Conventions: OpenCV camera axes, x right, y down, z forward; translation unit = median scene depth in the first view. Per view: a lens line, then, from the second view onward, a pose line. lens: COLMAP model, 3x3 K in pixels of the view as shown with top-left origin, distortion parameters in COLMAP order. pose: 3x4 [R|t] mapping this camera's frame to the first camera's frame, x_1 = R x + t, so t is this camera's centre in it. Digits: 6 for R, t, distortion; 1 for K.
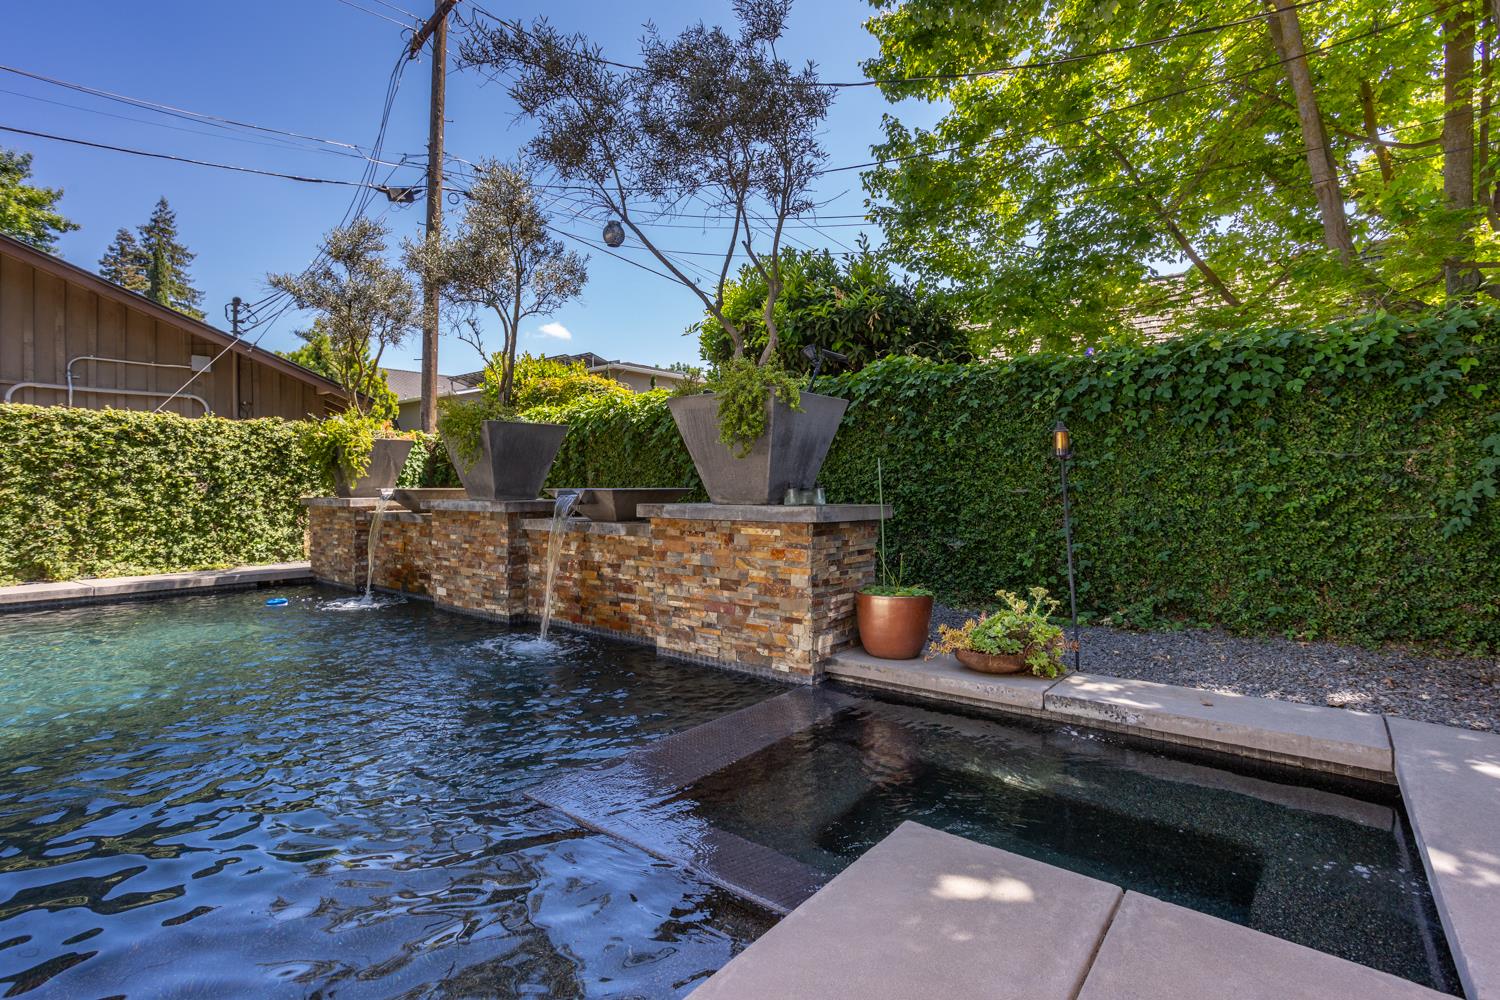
lens RADIAL K [[790.7, 0, 692.6], [0, 790.7, 490.8], [0, 0, 1]] dist [-0.046615, 0.027100]
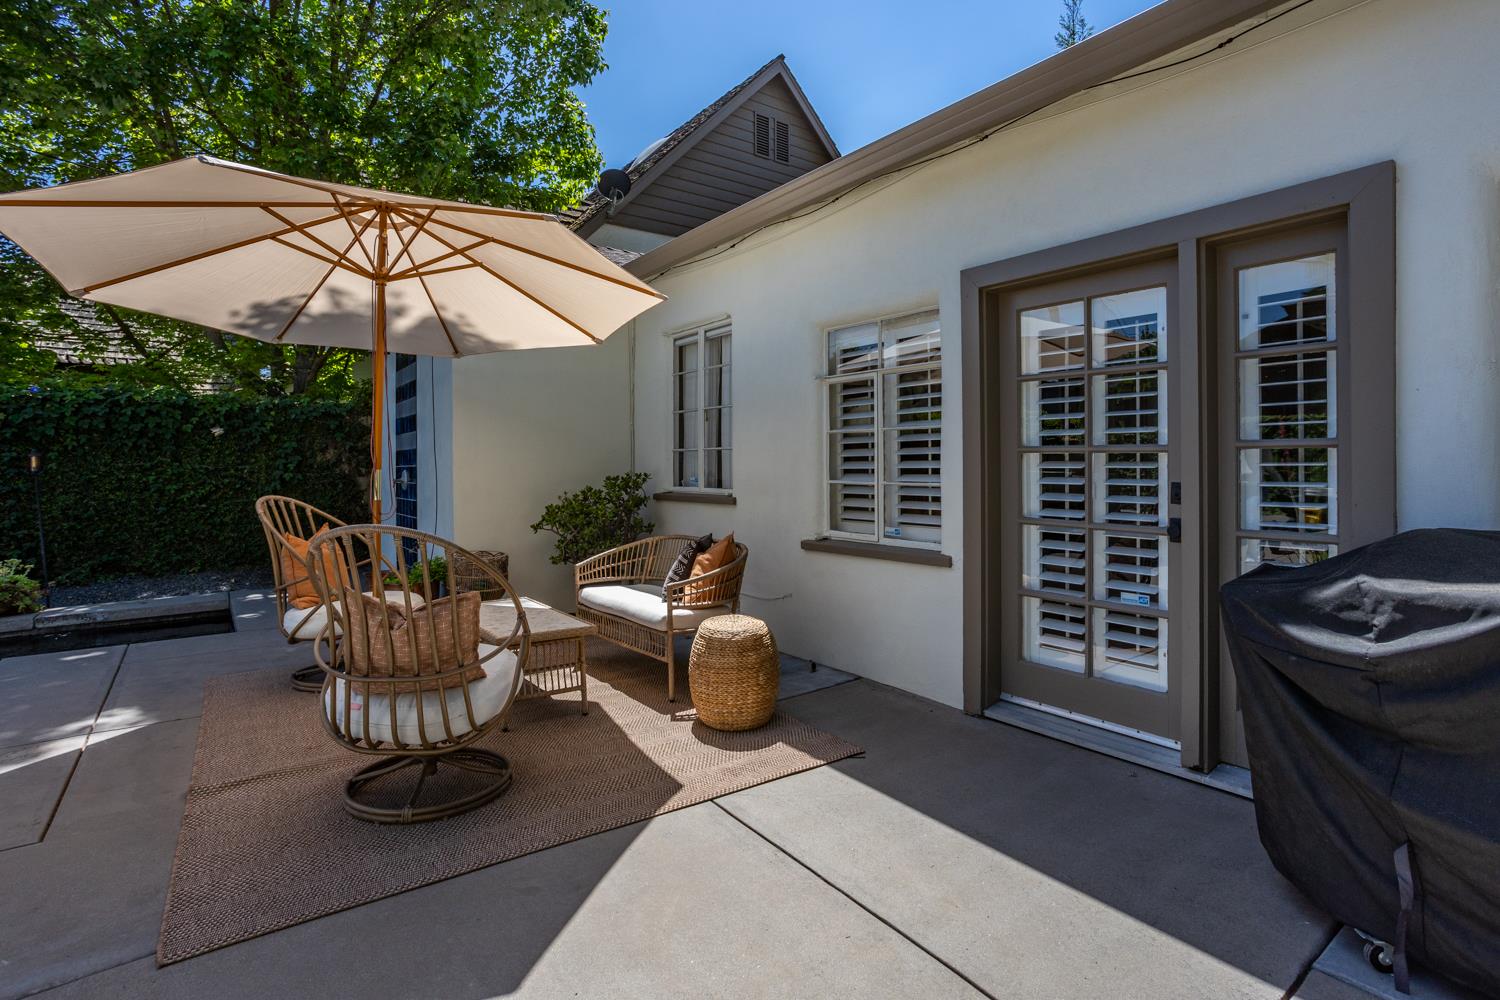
lens RADIAL K [[790.7, 0, 787.9], [0, 790.7, 454.2], [0, 0, 1]] dist [-0.046615, 0.027100]
pose [[0.245383, 0.012273, 0.969349, -0.560742], [0.016511, 0.999722, -0.016838, -0.023302], [-0.969286, 0.020137, 0.245112, -0.706737]]
